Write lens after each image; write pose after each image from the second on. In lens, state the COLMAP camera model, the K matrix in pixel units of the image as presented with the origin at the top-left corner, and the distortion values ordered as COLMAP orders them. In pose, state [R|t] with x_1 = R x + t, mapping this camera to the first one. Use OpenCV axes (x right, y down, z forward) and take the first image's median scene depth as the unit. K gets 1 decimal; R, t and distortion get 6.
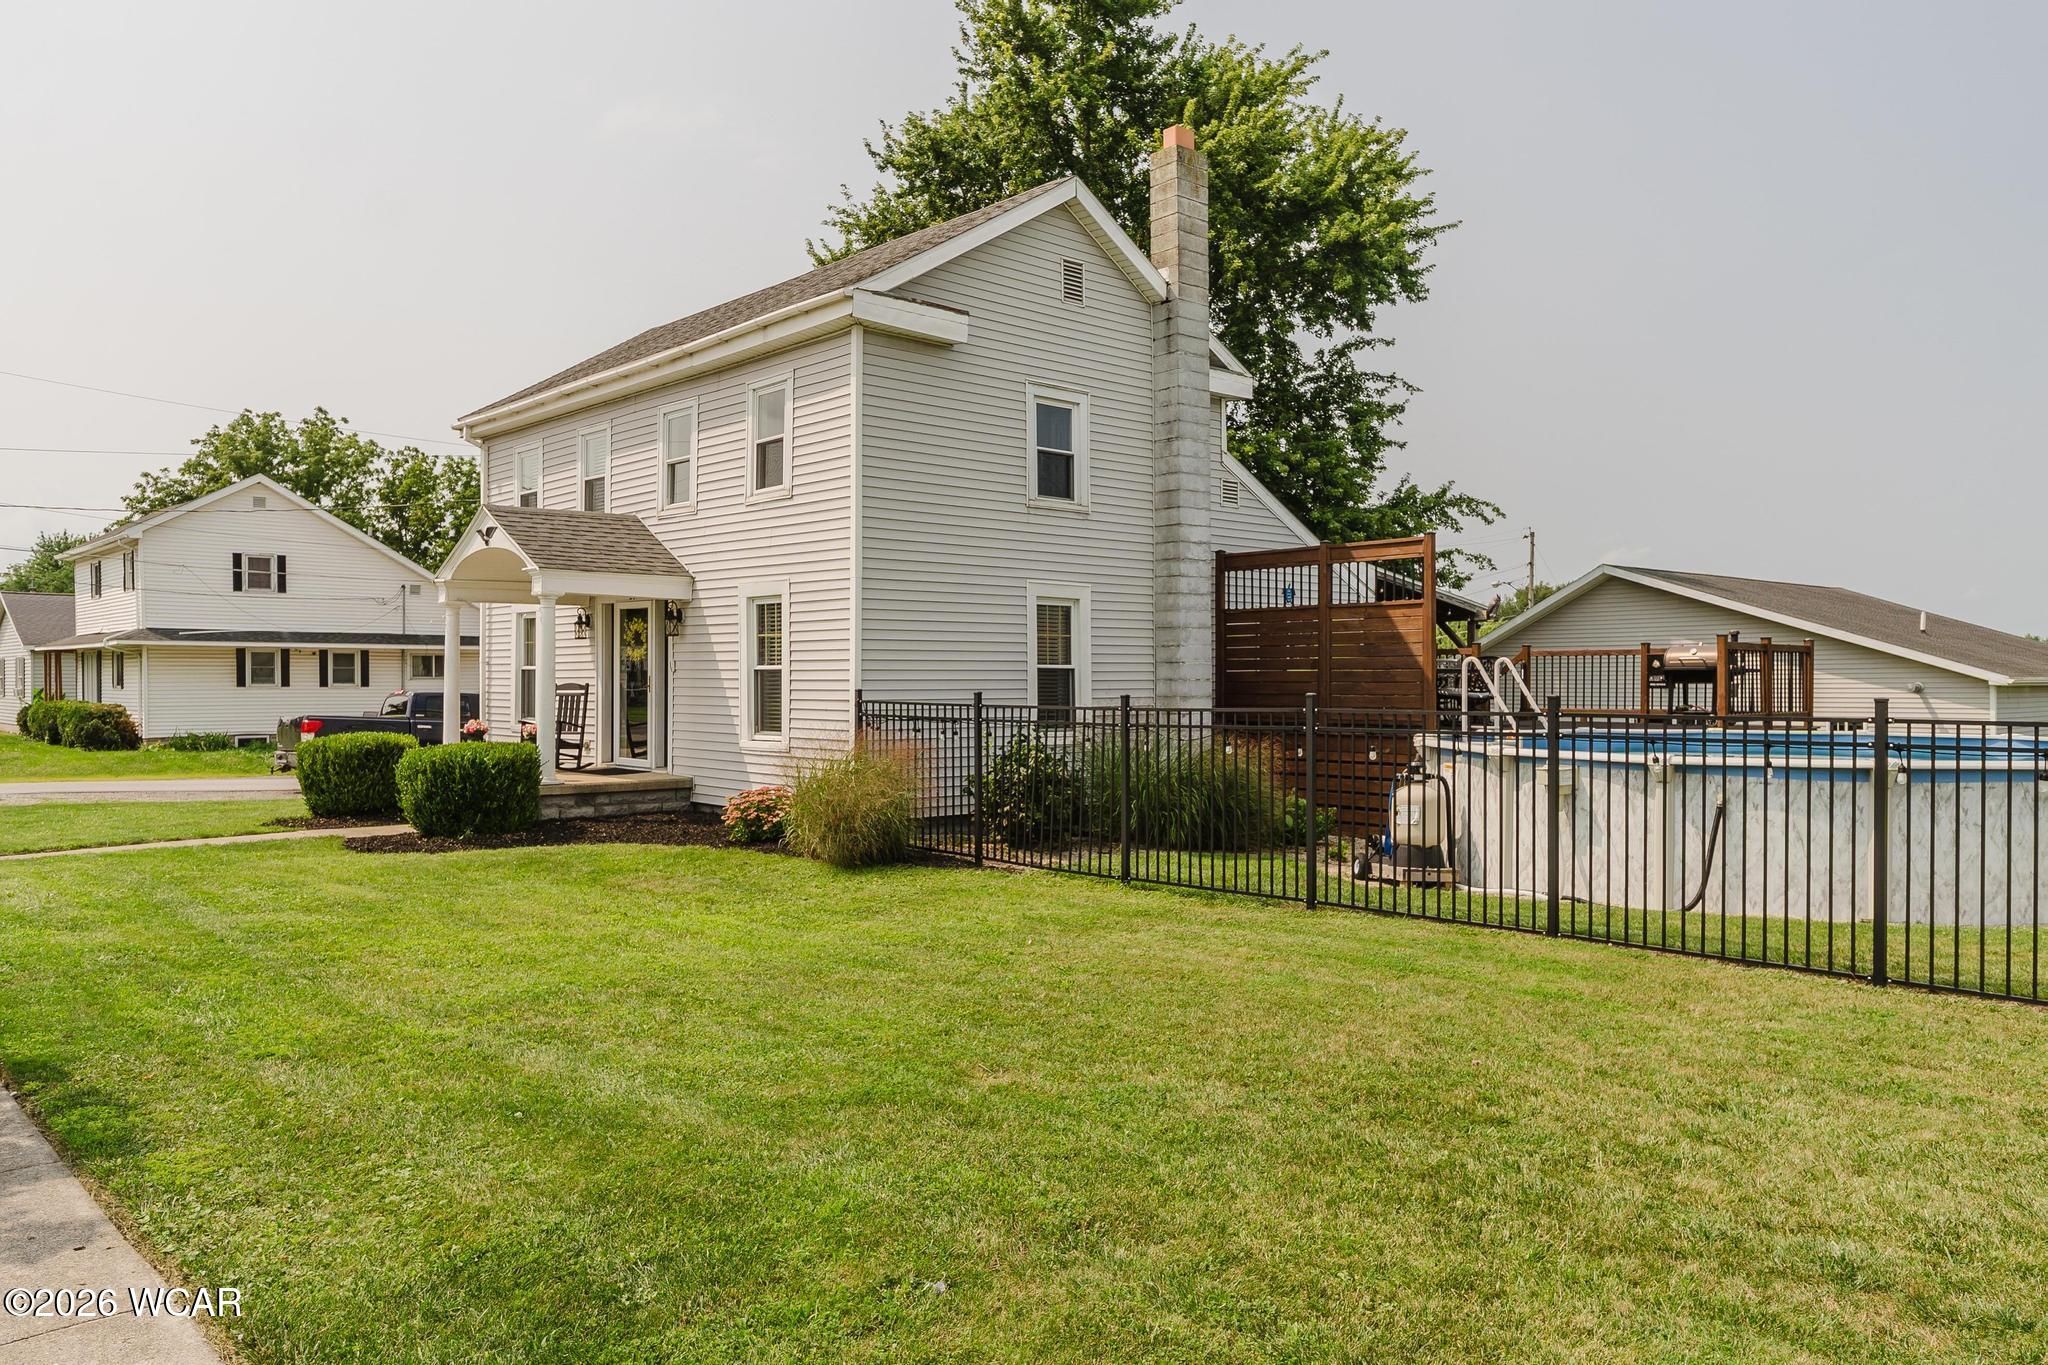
lens RADIAL K [[1469.0, 0, 1017.3], [0, 1469.0, 685.4], [0, 0, 1]] dist [0.012908, 0.002970]
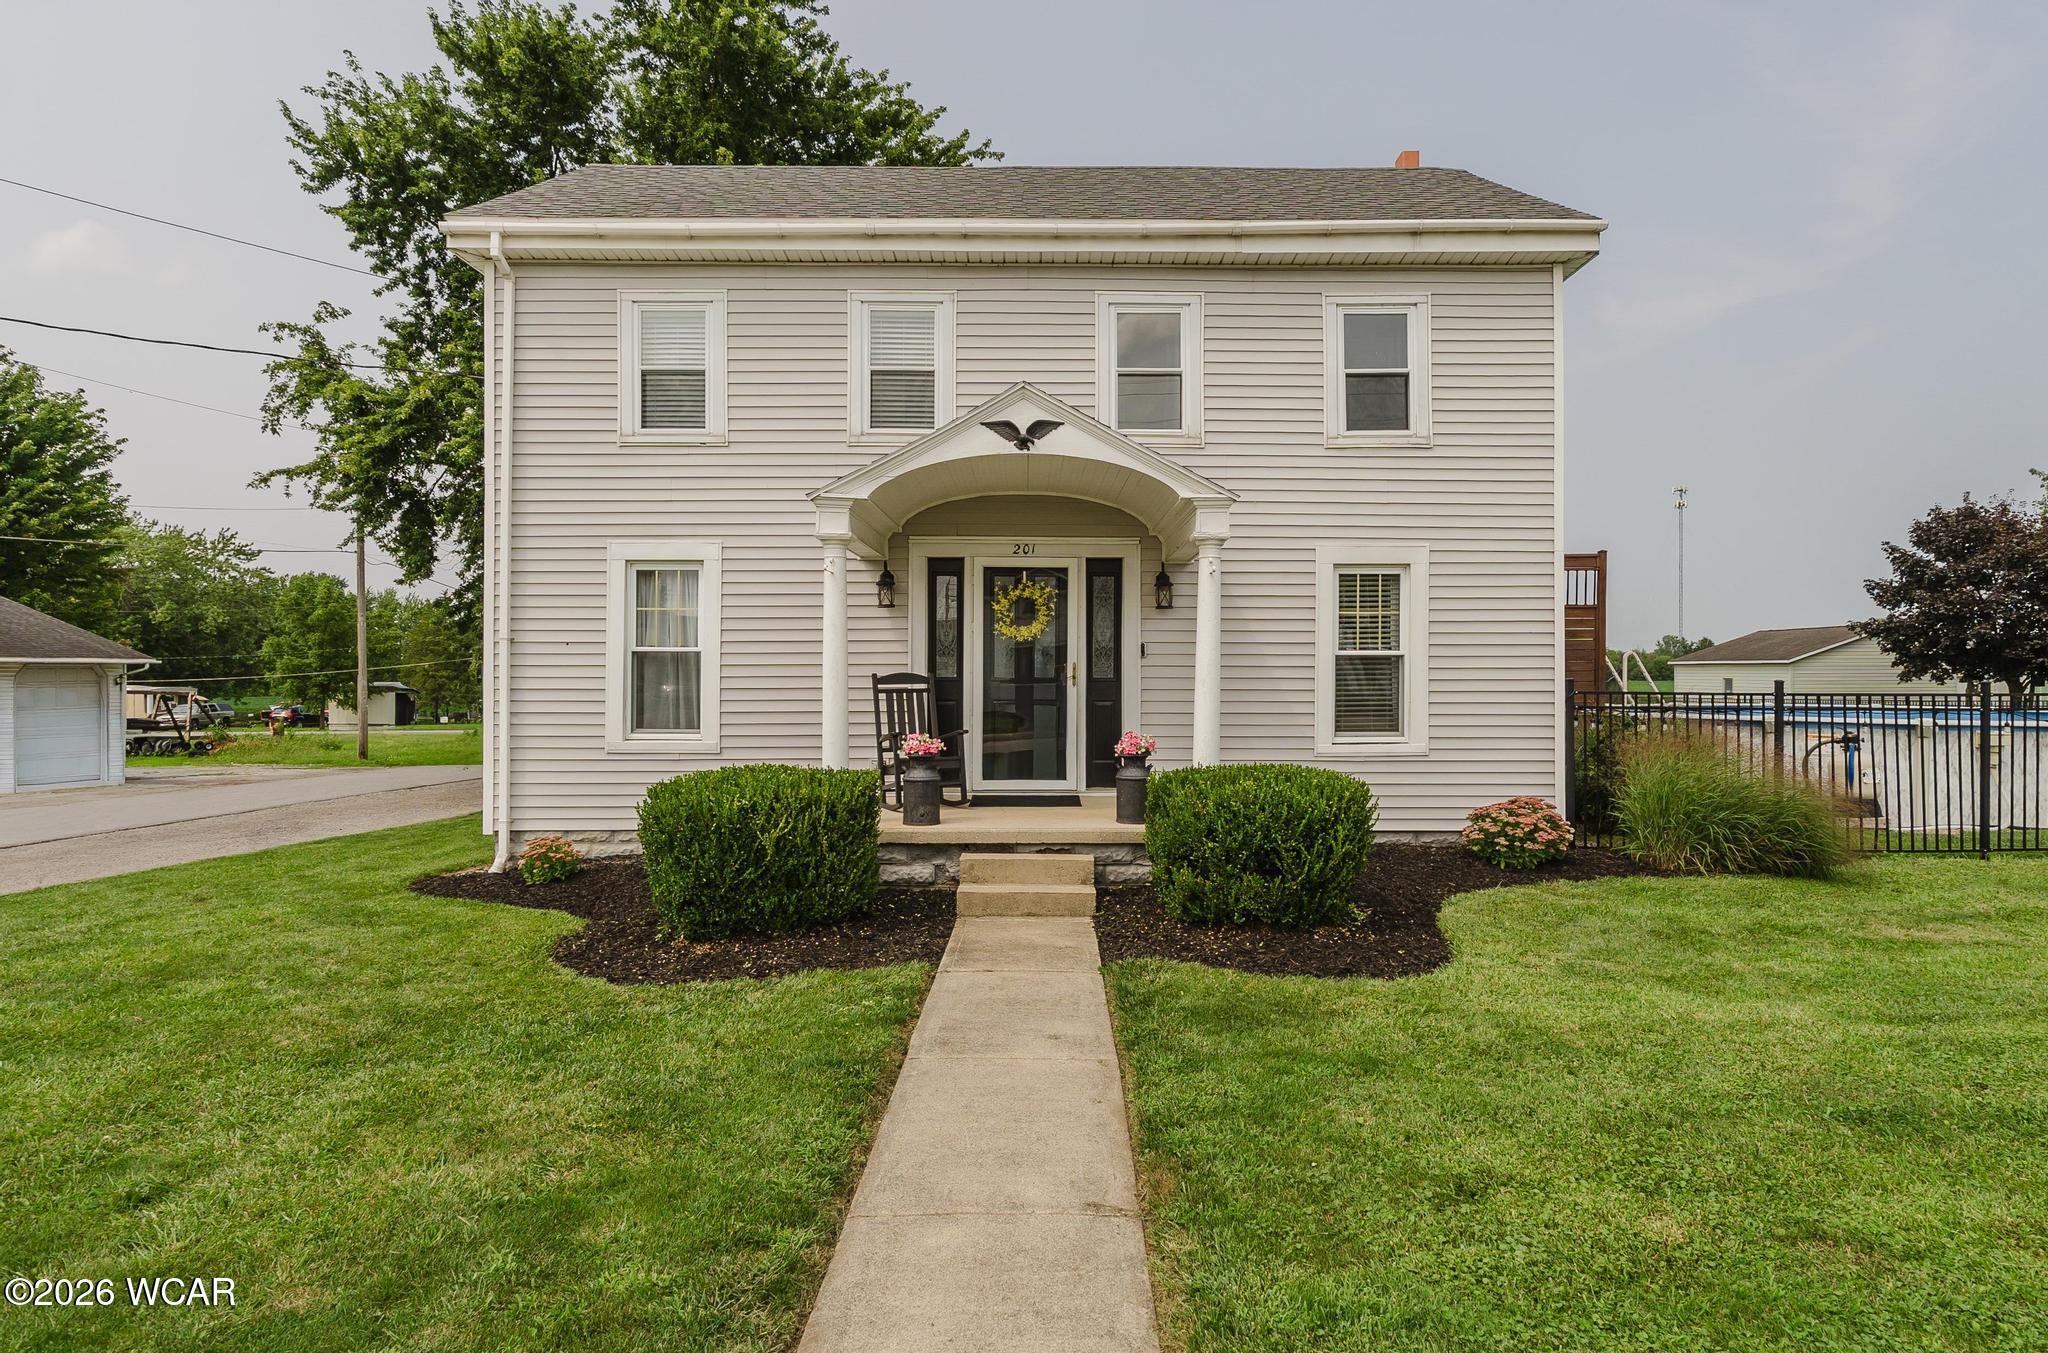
lens RADIAL K [[1082.6, 0, 1060.4], [0, 1082.6, 657.6], [0, 0, 1]] dist [0.004804, 0.001128]
pose [[0.649711, 0.007036, 0.760148, -0.734169], [0.000976, 0.999949, -0.010091, -0.003915], [-0.760180, 0.007298, 0.649671, 0.744844]]
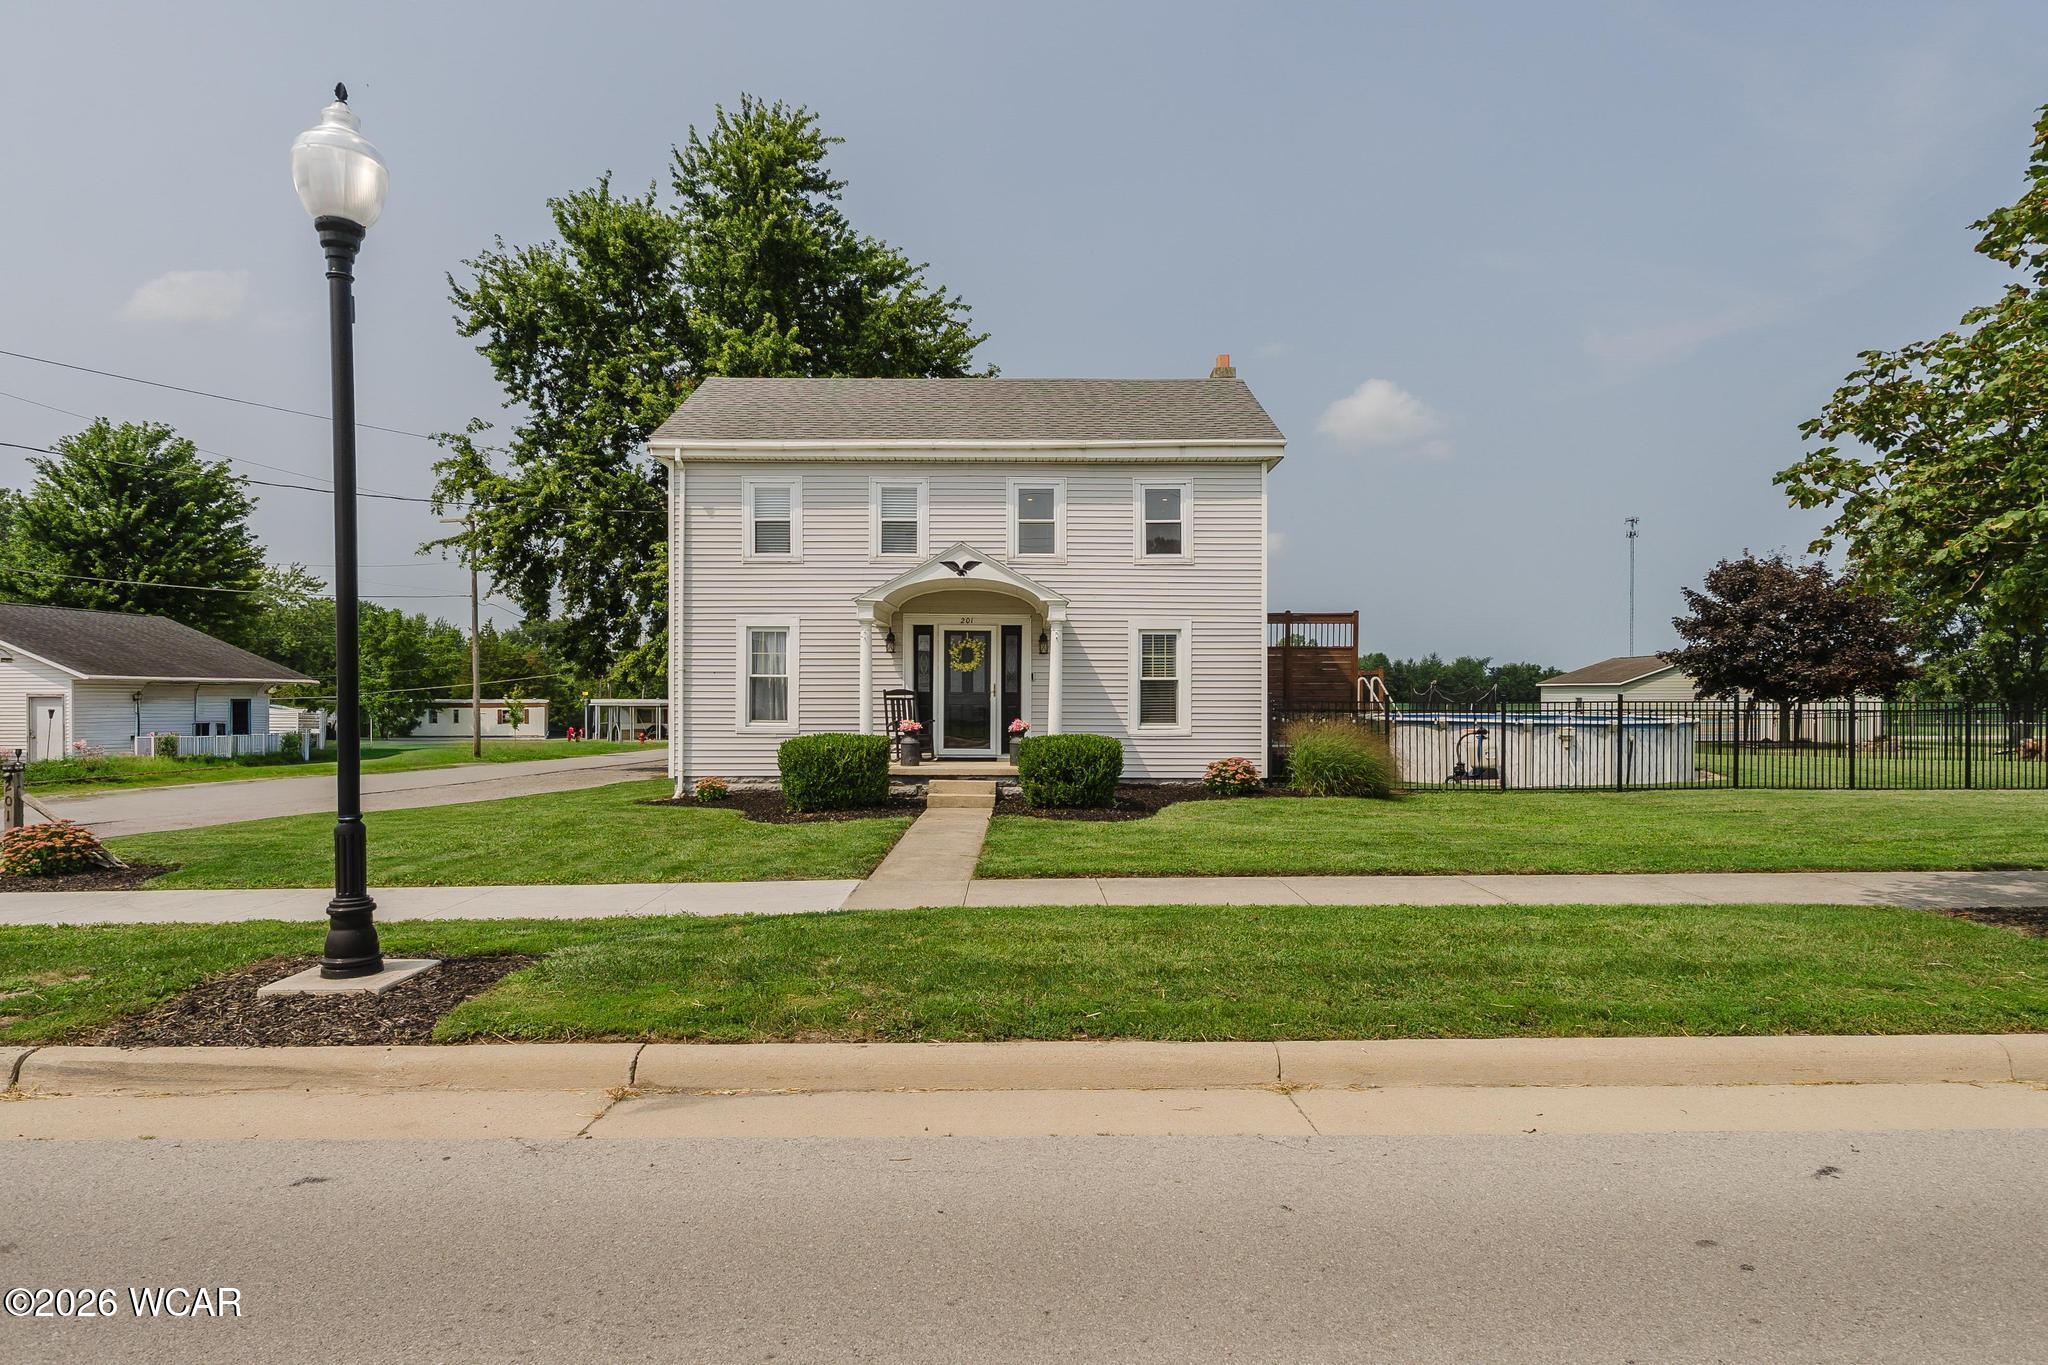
lens RADIAL K [[1180.4, 0, 1027.6], [0, 1180.4, 691.1], [0, 0, 1]] dist [-0.054395, -0.000725]
pose [[0.670292, -0.000450, 0.742097, -1.122029], [-0.000939, 0.999999, 0.001455, -0.001691], [-0.742097, -0.001672, 0.670291, 0.317703]]
